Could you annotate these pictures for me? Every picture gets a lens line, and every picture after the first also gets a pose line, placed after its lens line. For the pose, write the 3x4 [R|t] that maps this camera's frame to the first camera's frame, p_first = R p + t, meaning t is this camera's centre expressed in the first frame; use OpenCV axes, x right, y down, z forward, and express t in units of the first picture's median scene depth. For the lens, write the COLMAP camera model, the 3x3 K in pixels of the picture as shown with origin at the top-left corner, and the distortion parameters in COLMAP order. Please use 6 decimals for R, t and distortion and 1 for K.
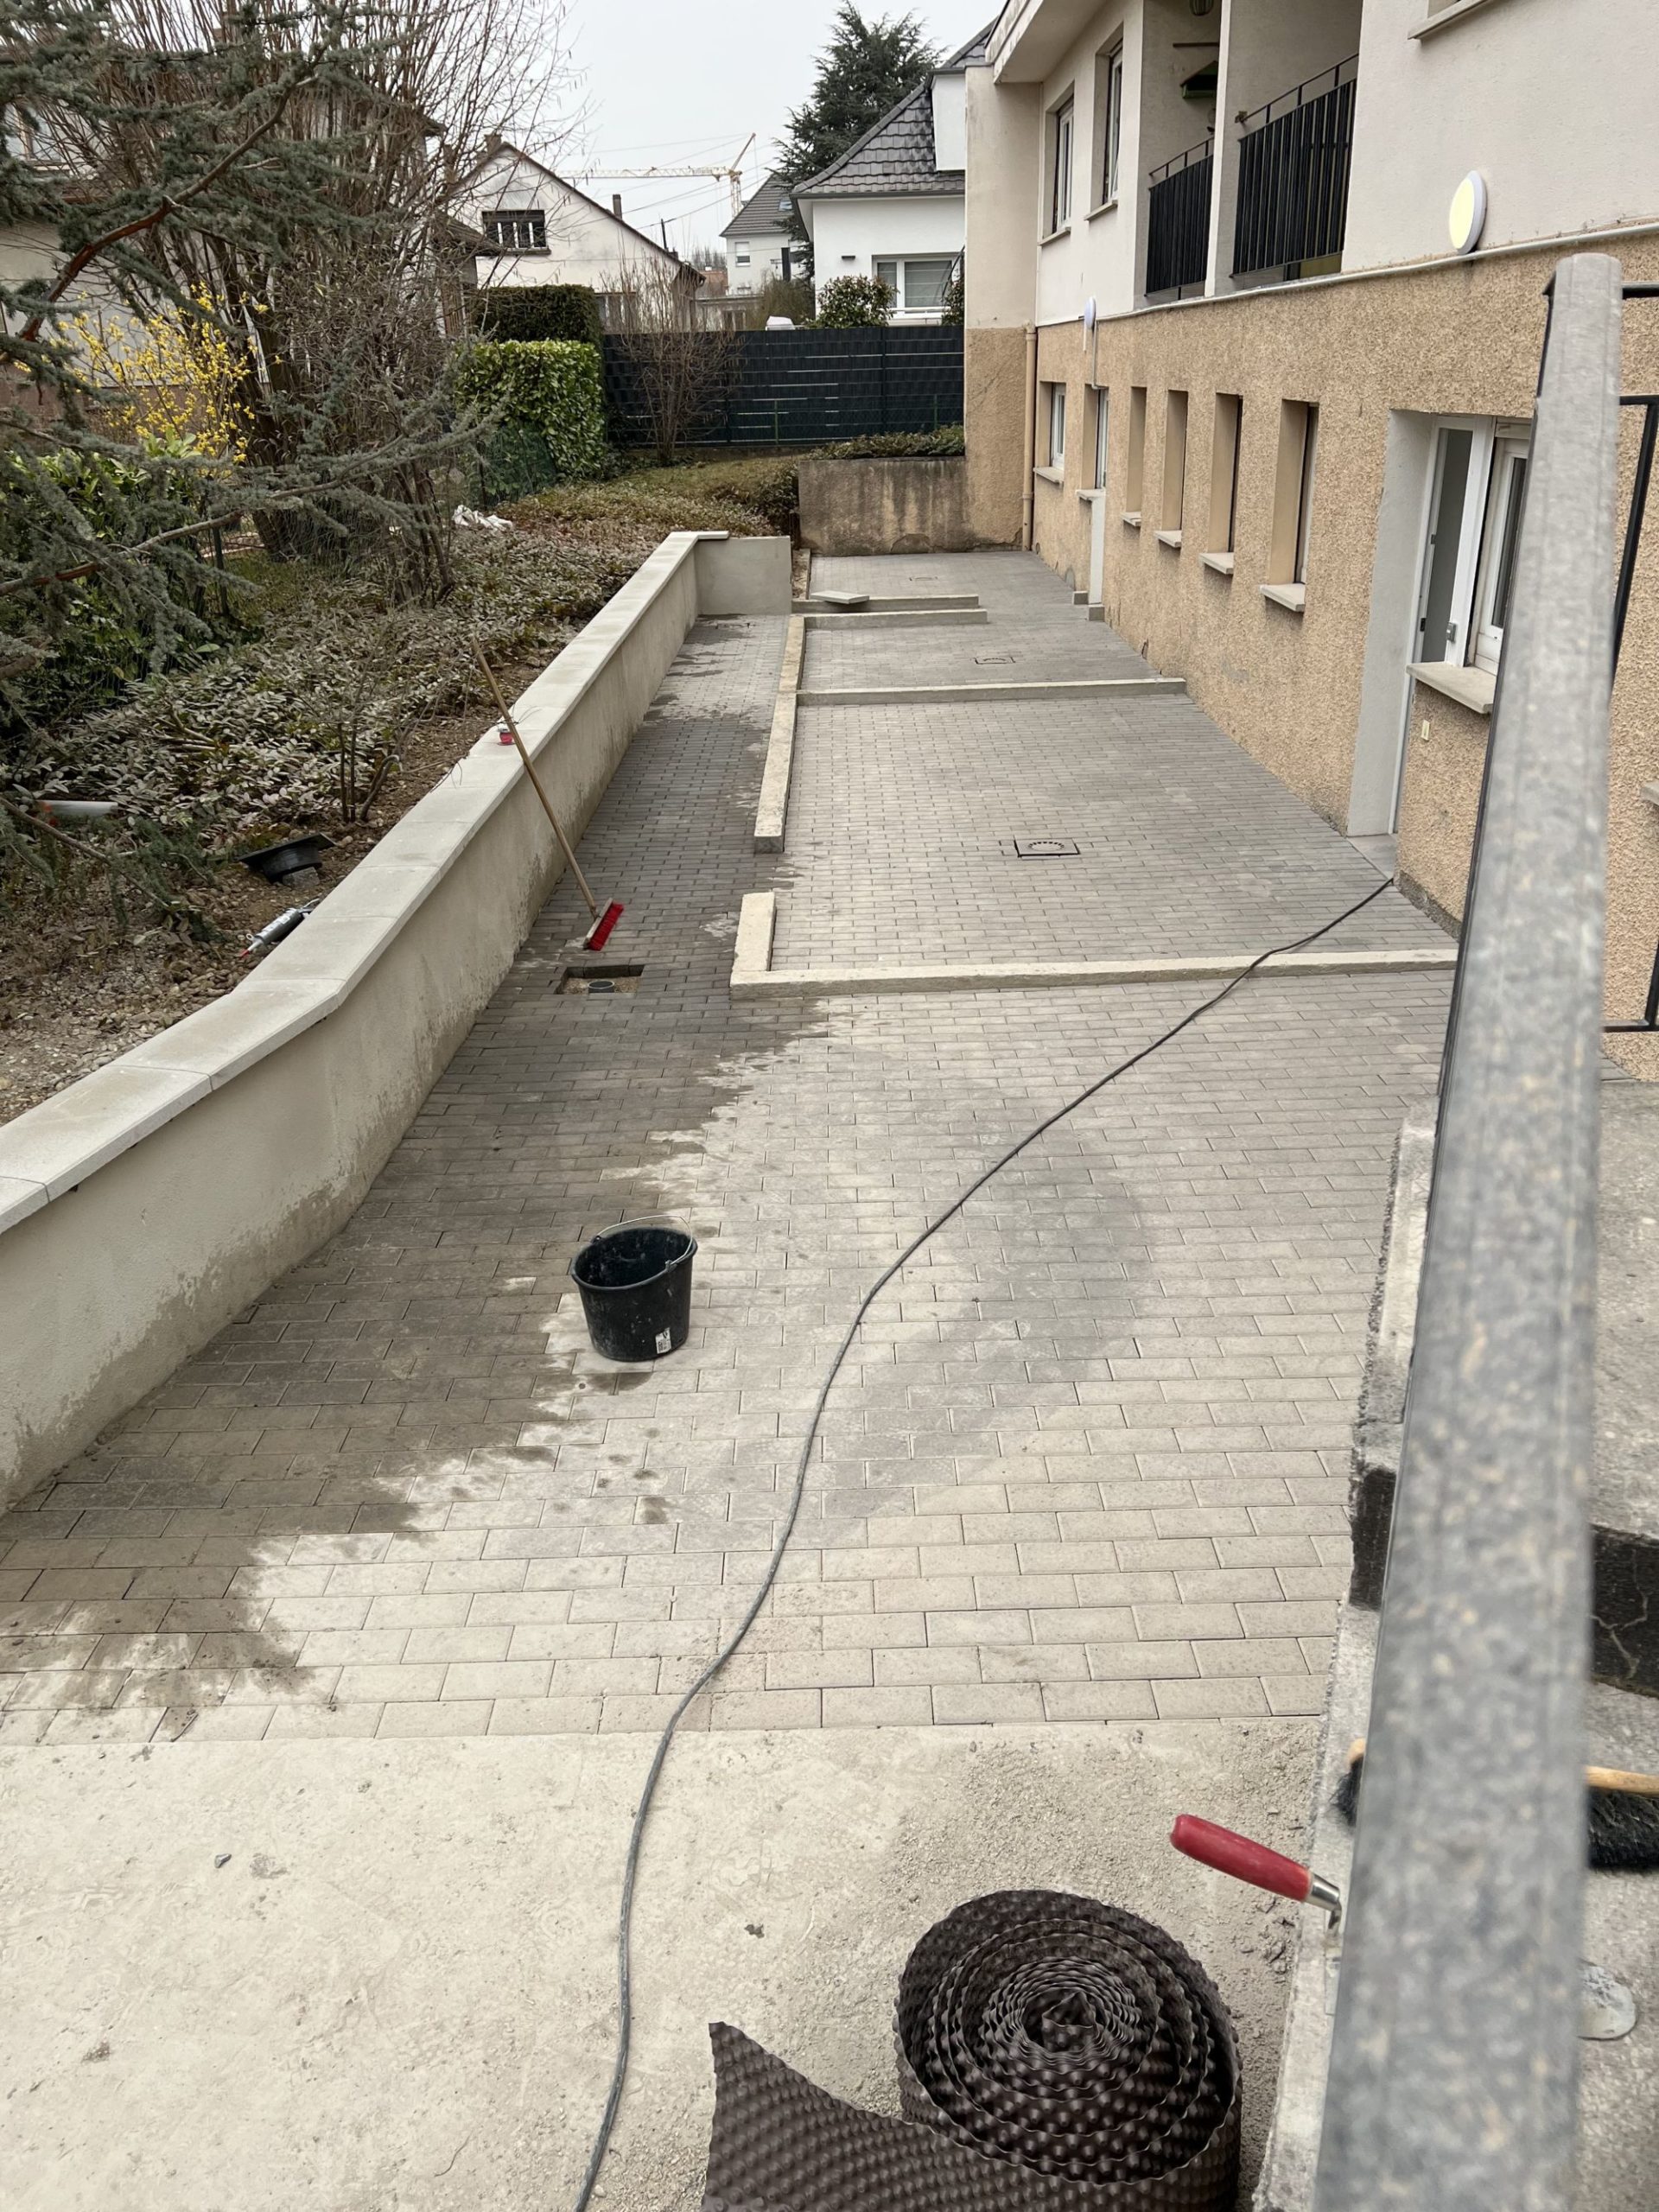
lens RADIAL K [[1666.9, 0, 829.5], [0, 1666.9, 1106.0], [0, 0, 1]] dist [0.000404, 0.003050]
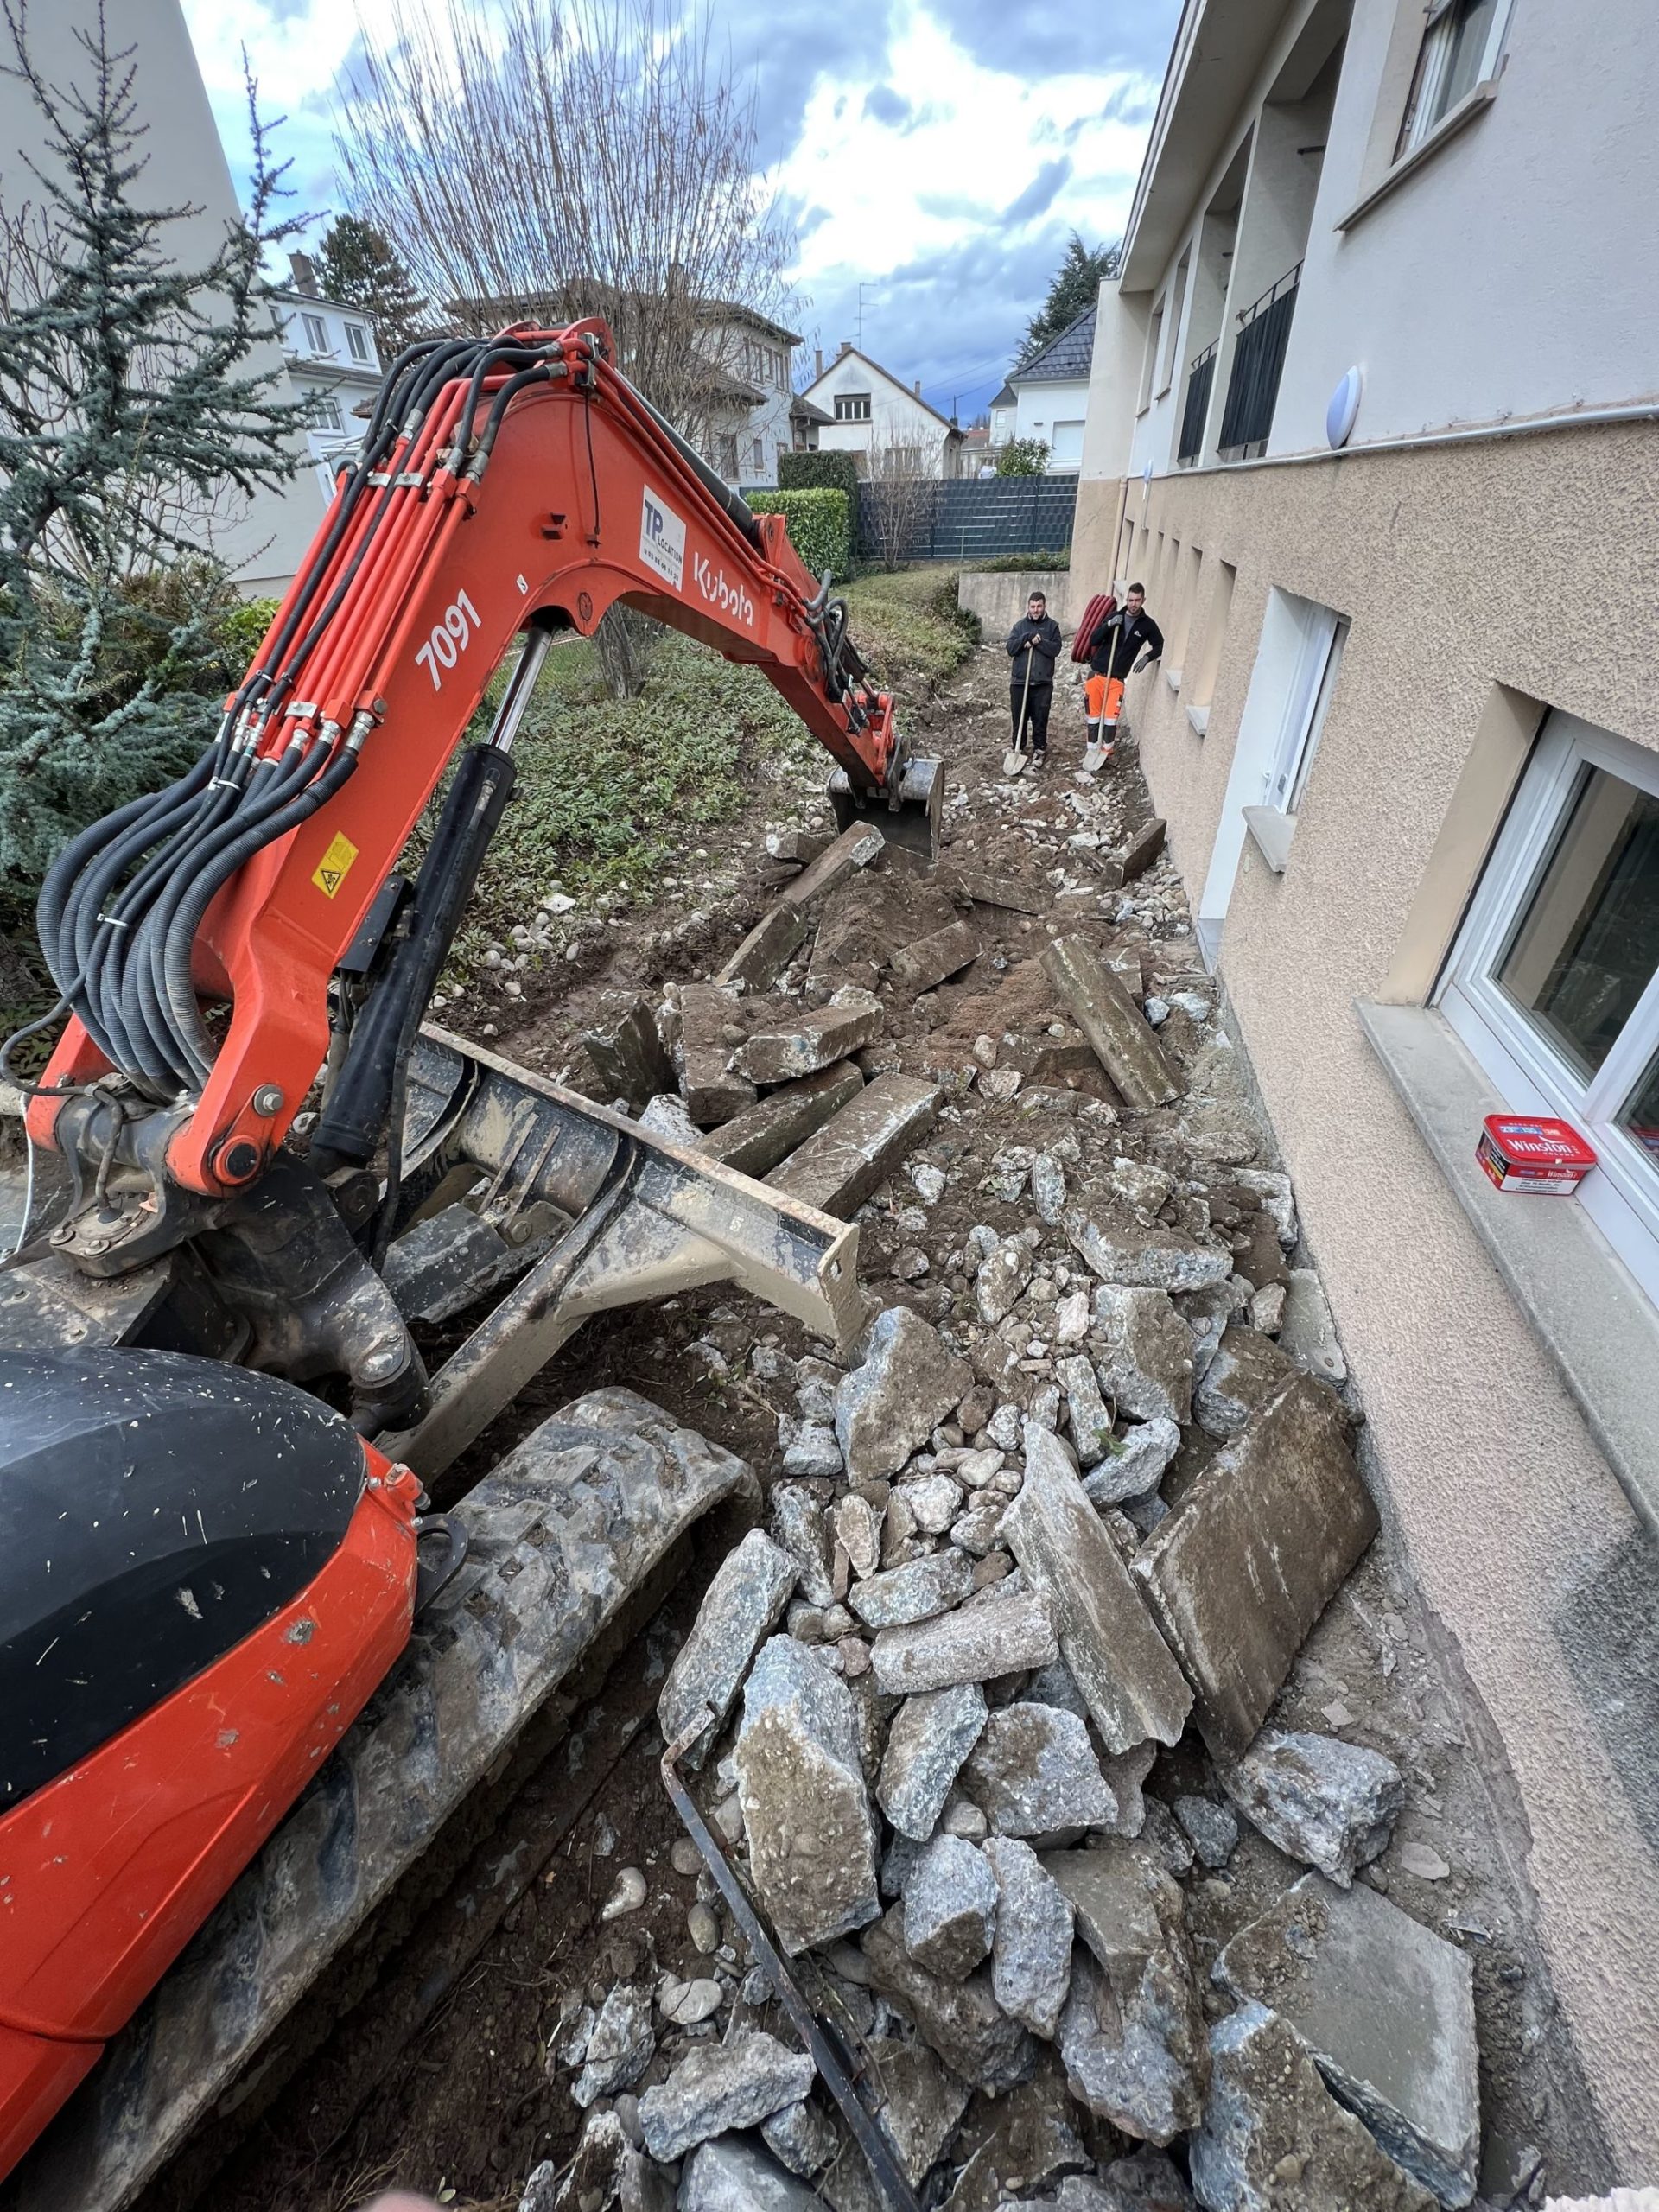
lens RADIAL K [[878.6, 0, 825.2], [0, 878.6, 1103.8], [0, 0, 1]] dist [-0.000783, -0.000367]
pose [[0.978533, 0.115414, -0.170741, 0.057066], [-0.081062, 0.977246, 0.196007, -0.048552], [0.189478, -0.177958, 0.965624, 0.082334]]
